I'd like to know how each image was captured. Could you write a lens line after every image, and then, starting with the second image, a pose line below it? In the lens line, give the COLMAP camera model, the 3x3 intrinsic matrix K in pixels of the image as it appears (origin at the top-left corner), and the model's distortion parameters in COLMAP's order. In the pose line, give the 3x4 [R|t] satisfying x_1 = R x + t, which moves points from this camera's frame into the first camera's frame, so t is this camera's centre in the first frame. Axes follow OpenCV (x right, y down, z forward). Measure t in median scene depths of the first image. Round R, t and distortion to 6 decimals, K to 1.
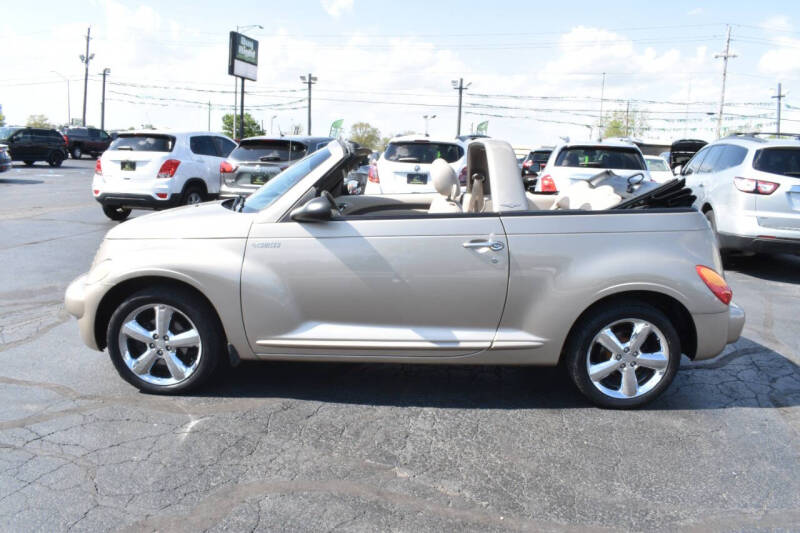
lens RADIAL K [[615.1, 0, 400.0], [0, 615.1, 266.5], [0, 0, 1]] dist [-0.095543, 0.001669]
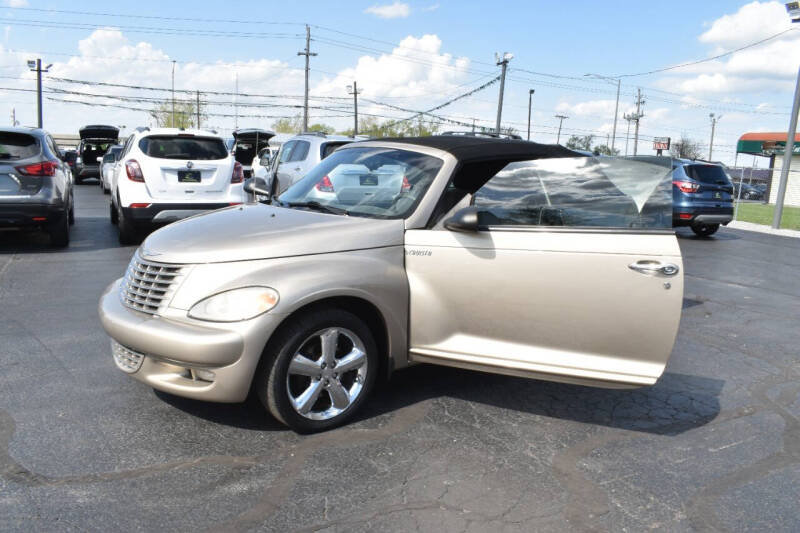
lens RADIAL K [[622.8, 0, 402.5], [0, 622.8, 266.2], [0, 0, 1]] dist [-0.098063, 0.012428]
pose [[0.765268, -0.107363, 0.634695, -0.321662], [0.098186, 0.993924, 0.049744, -0.022606], [-0.636179, 0.024251, 0.771160, 0.084891]]
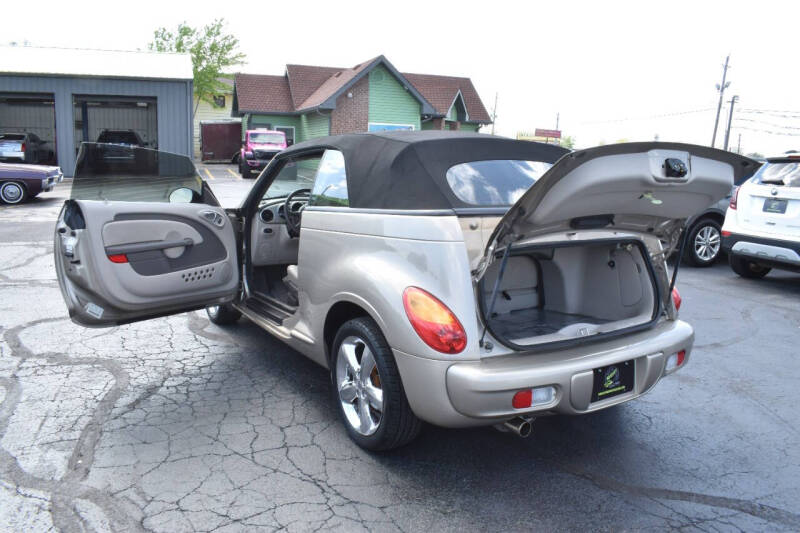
lens RADIAL K [[622.8, 0, 402.5], [0, 622.8, 266.2], [0, 0, 1]] dist [-0.098063, 0.012428]
pose [[0.529887, 0.118799, -0.839706, 0.413379], [-0.162527, 0.986012, 0.036938, -0.019493], [0.832349, 0.116902, 0.541783, 0.207665]]
